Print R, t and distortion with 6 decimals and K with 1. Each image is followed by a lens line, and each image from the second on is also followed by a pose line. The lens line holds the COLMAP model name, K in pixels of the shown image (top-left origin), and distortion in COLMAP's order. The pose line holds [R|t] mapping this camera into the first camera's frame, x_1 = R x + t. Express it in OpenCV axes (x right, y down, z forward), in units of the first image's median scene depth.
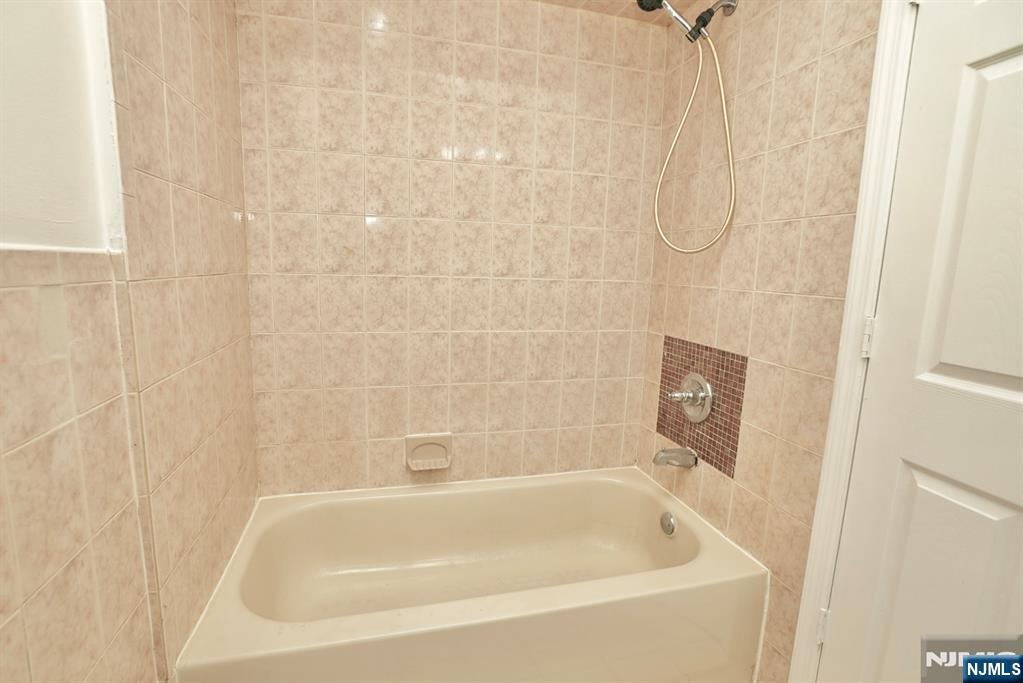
lens RADIAL K [[455.6, 0, 528.5], [0, 455.6, 351.4], [0, 0, 1]] dist [-0.031667, 0.007320]
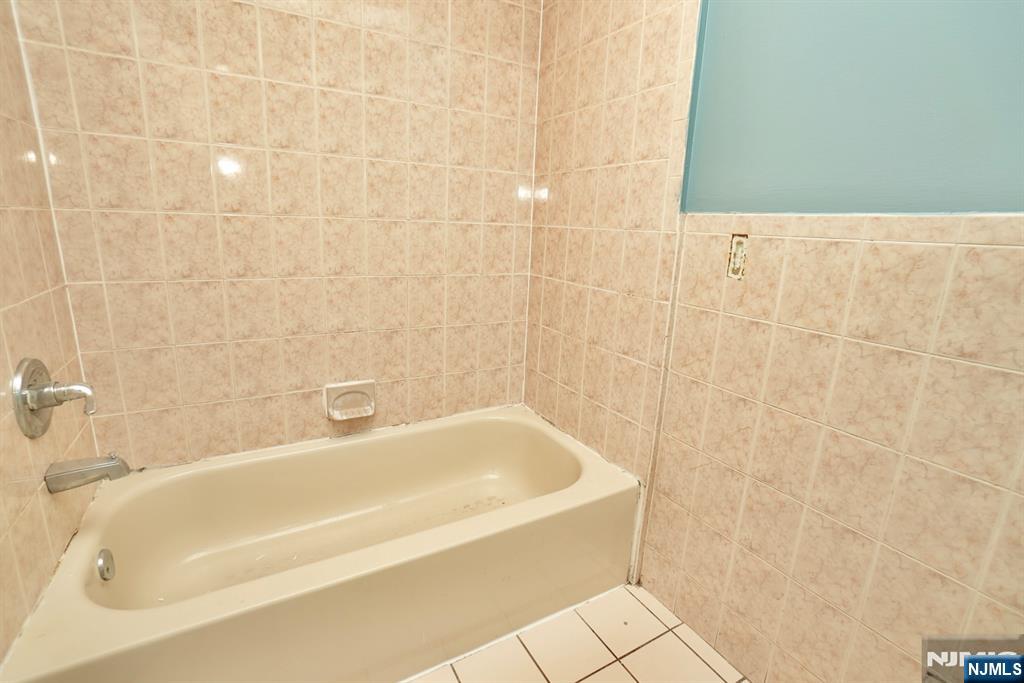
lens RADIAL K [[456.1, 0, 524.4], [0, 456.1, 340.1], [0, 0, 1]] dist [-0.031667, 0.007320]
pose [[0.964050, -0.052564, 0.260468, -0.109797], [0.026741, 0.994455, 0.101710, 0.001585], [-0.264370, -0.091088, 0.960110, -0.027084]]
